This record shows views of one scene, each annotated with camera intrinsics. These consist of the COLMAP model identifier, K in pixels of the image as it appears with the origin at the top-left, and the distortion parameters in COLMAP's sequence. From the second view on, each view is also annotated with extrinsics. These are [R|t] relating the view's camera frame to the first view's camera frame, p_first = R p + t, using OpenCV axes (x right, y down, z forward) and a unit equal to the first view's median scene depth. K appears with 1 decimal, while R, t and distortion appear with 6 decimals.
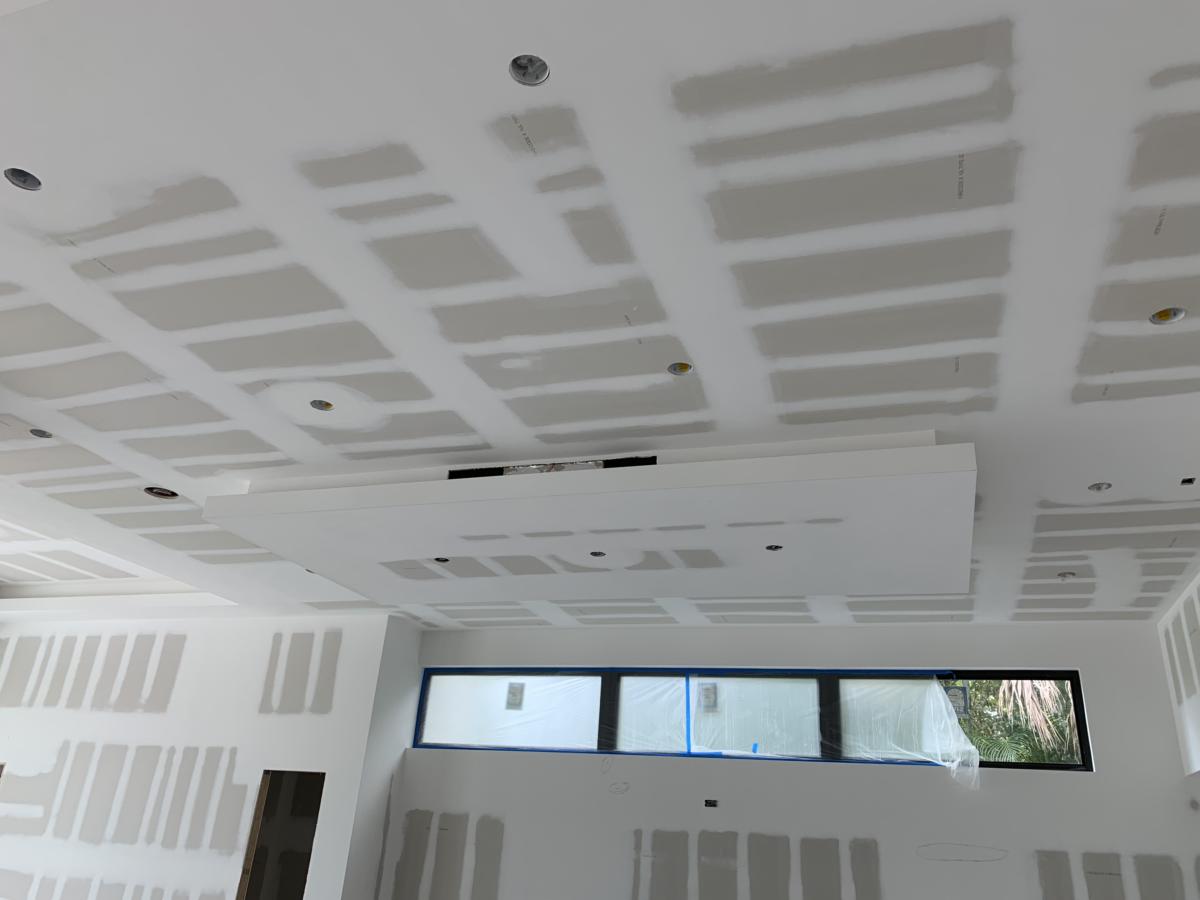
lens RADIAL K [[923.0, 0, 617.5], [0, 923.0, 447.2], [0, 0, 1]] dist [0.014518, -0.005135]
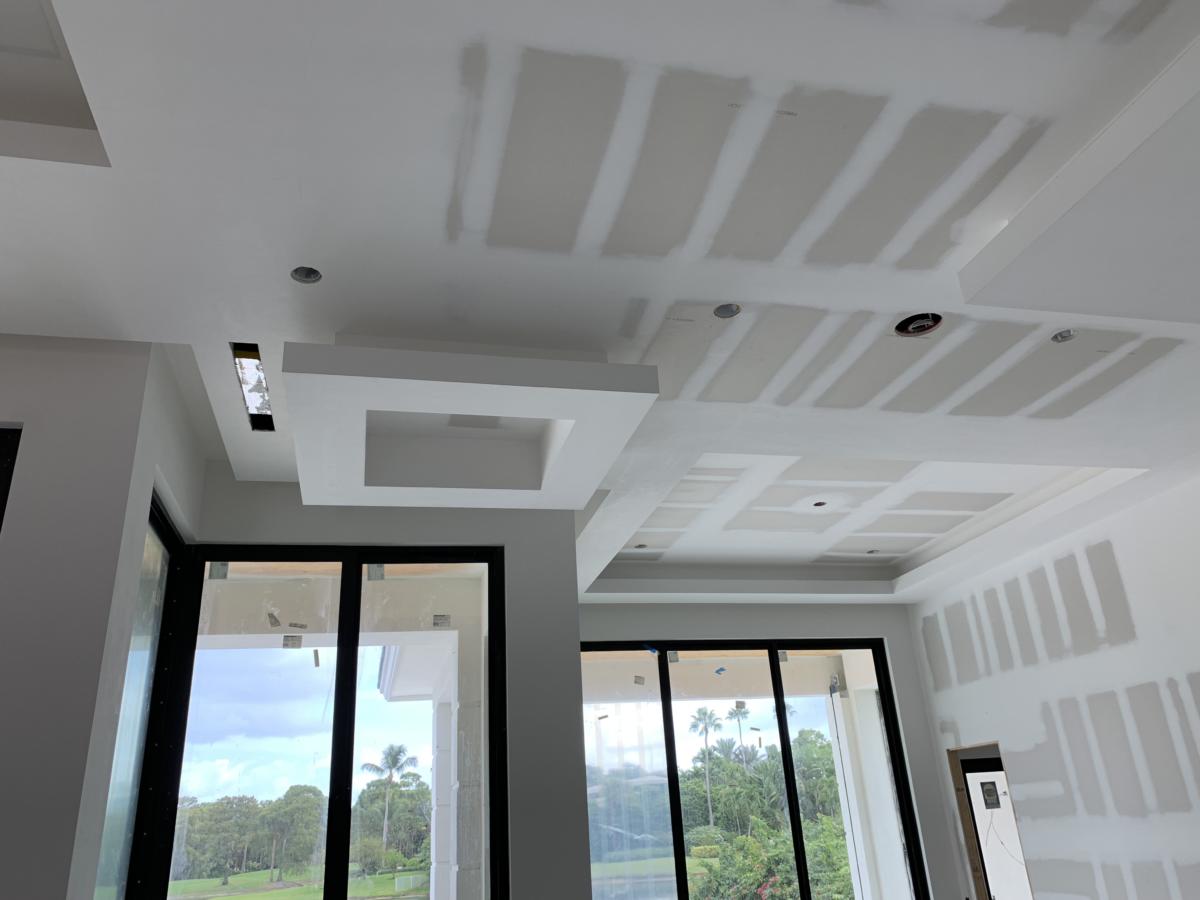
lens RADIAL K [[921.0, 0, 600.0], [0, 921.0, 450.0], [0, 0, 1]] dist [0.045250, -0.047145]
pose [[0.521292, -0.414143, -0.746150, -0.094757], [0.432256, 0.882028, -0.187568, 0.110676], [0.735805, -0.224751, 0.638810, 0.248065]]
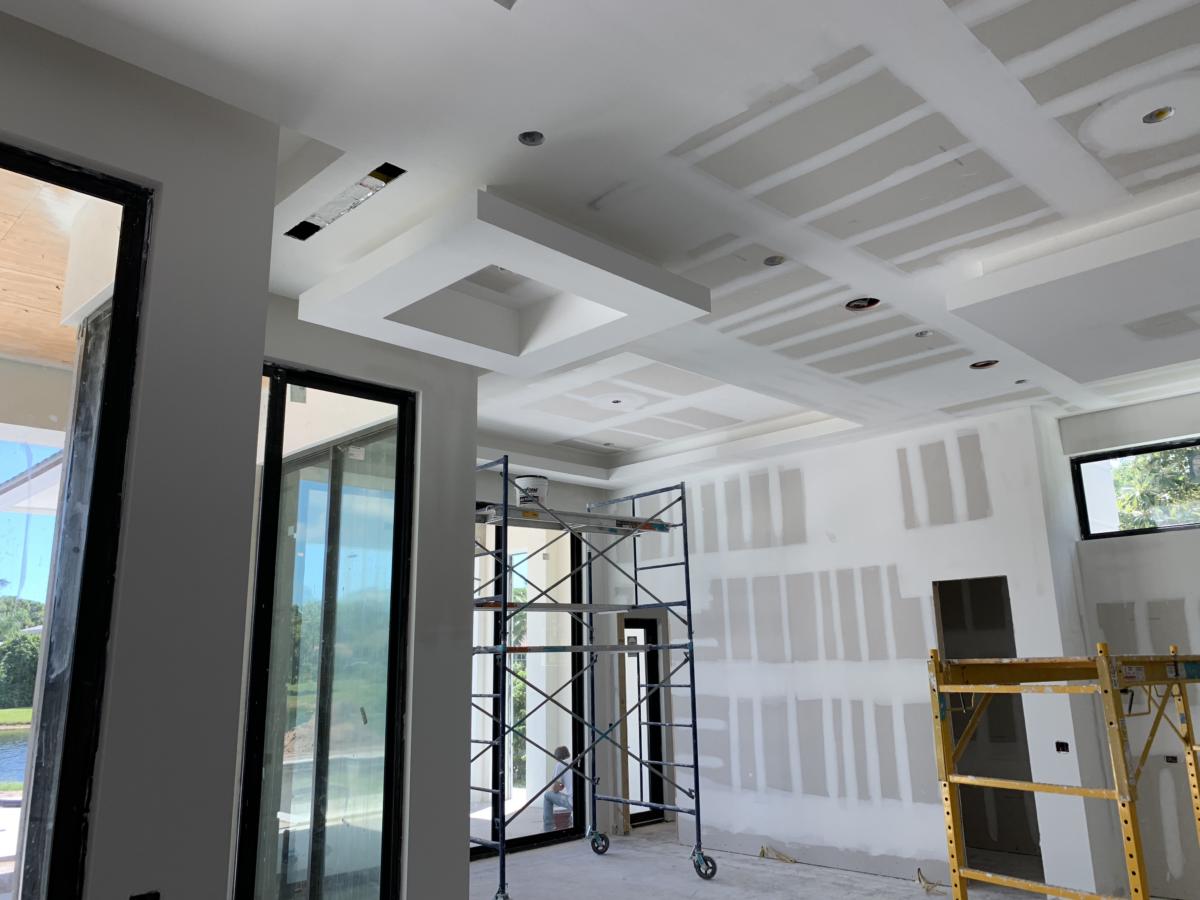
lens RADIAL K [[917.3, 0, 611.9], [0, 917.3, 443.1], [0, 0, 1]] dist [0.098652, -0.212702]
pose [[0.889307, -0.185173, -0.418144, -0.244363], [0.254623, 0.960010, 0.116395, 0.007578], [0.379869, -0.209980, 0.900893, 0.020134]]
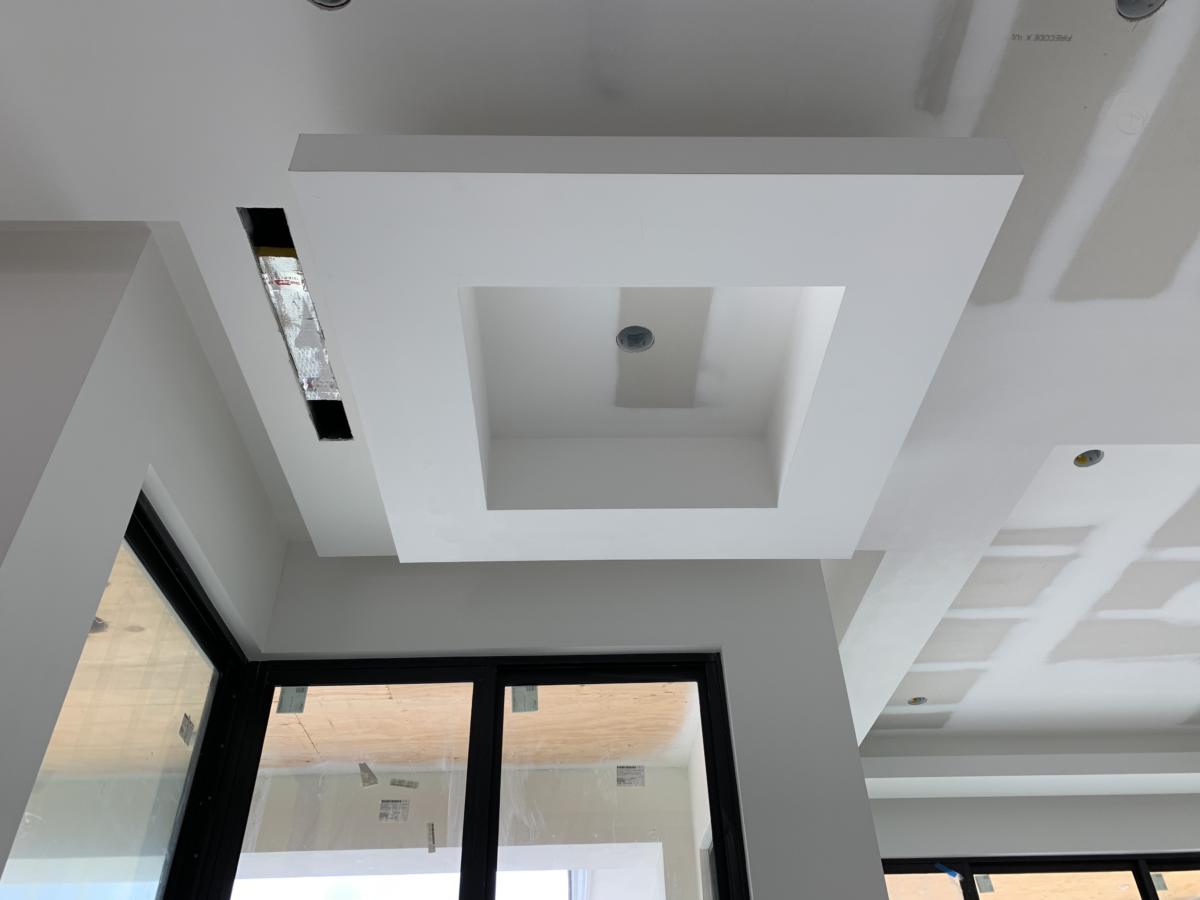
lens RADIAL K [[921.0, 0, 600.0], [0, 921.0, 450.0], [0, 0, 1]] dist [0.045250, -0.047145]
pose [[0.332917, -0.639951, -0.692553, -0.331037], [0.428716, 0.756874, -0.493299, 0.131628], [0.839863, -0.132681, 0.526333, 0.354192]]
